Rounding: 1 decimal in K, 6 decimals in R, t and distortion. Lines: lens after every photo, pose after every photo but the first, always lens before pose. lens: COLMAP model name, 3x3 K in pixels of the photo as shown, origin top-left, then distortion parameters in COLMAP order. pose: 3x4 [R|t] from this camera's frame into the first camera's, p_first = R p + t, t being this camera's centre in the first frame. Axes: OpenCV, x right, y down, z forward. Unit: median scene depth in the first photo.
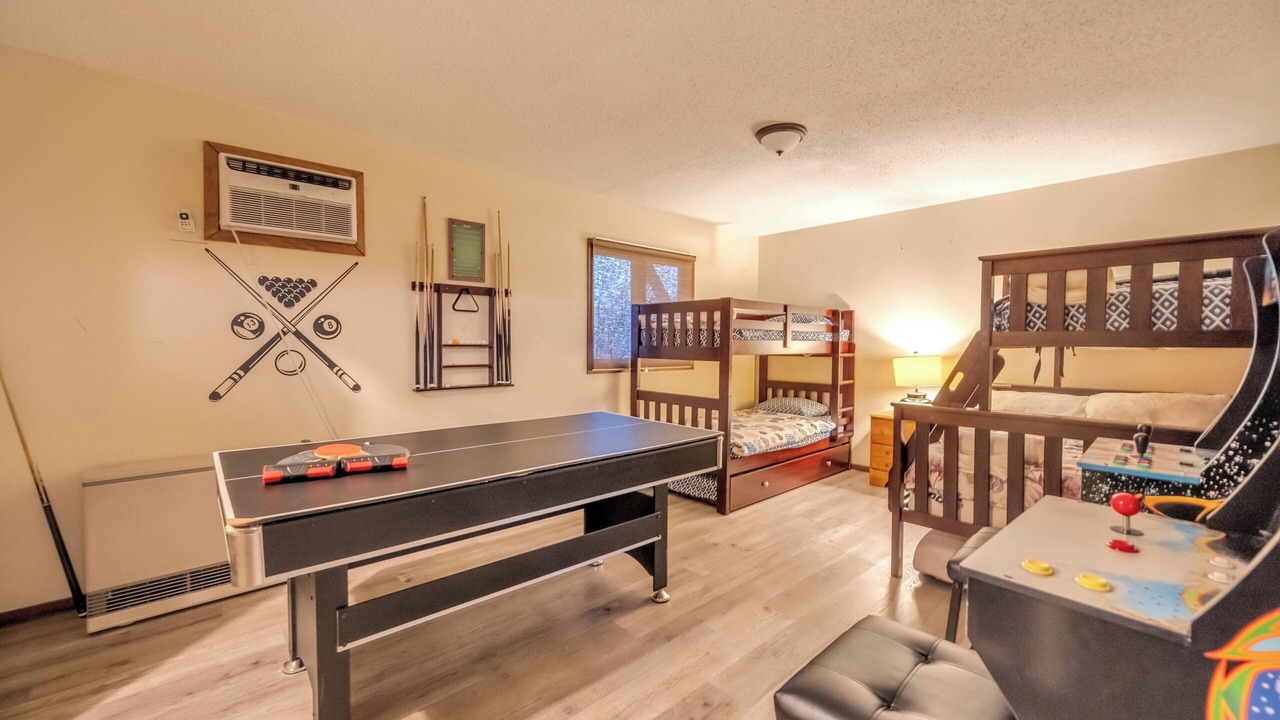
lens RADIAL K [[504.0, 0, 636.5], [0, 504.0, 355.7], [0, 0, 1]] dist [-0.000380, 0.000042]
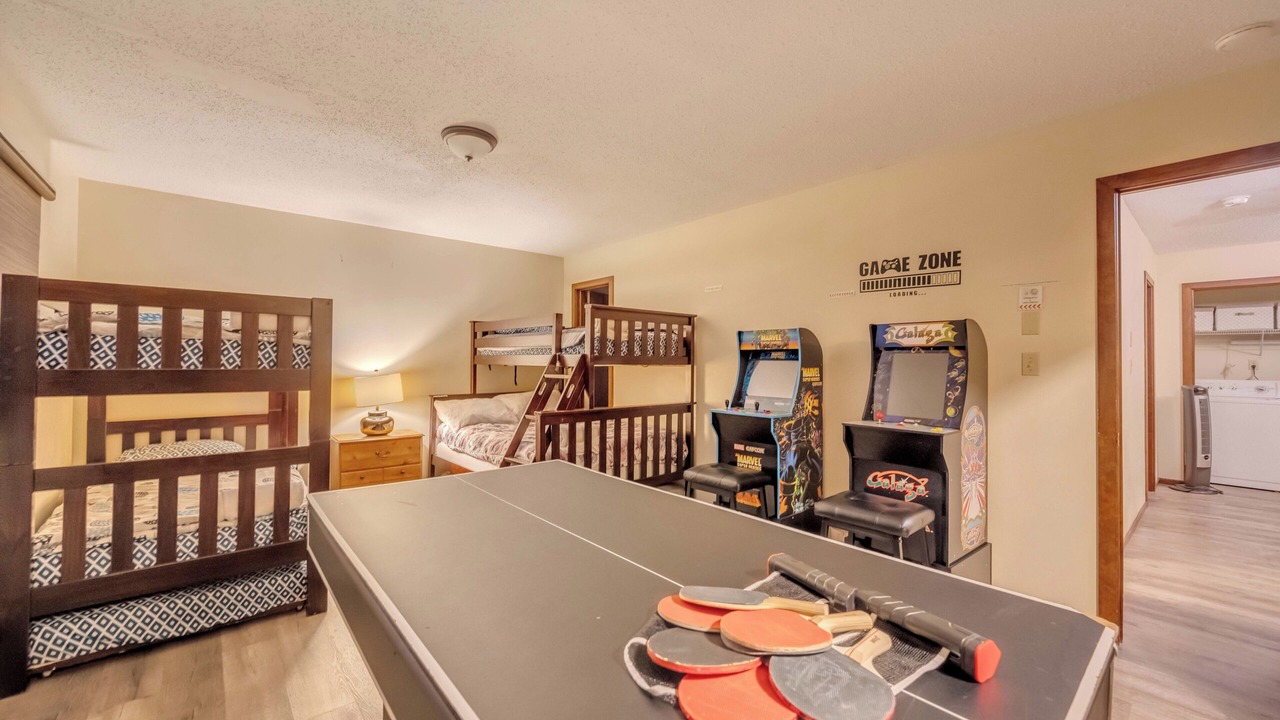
lens RADIAL K [[504.0, 0, 636.5], [0, 504.0, 355.7], [0, 0, 1]] dist [-0.000380, 0.000042]
pose [[0.019438, 0.005056, 0.999798, -0.502963], [0.019955, 0.999786, -0.005444, -0.023314], [-0.999612, 0.020057, 0.019333, 0.541491]]
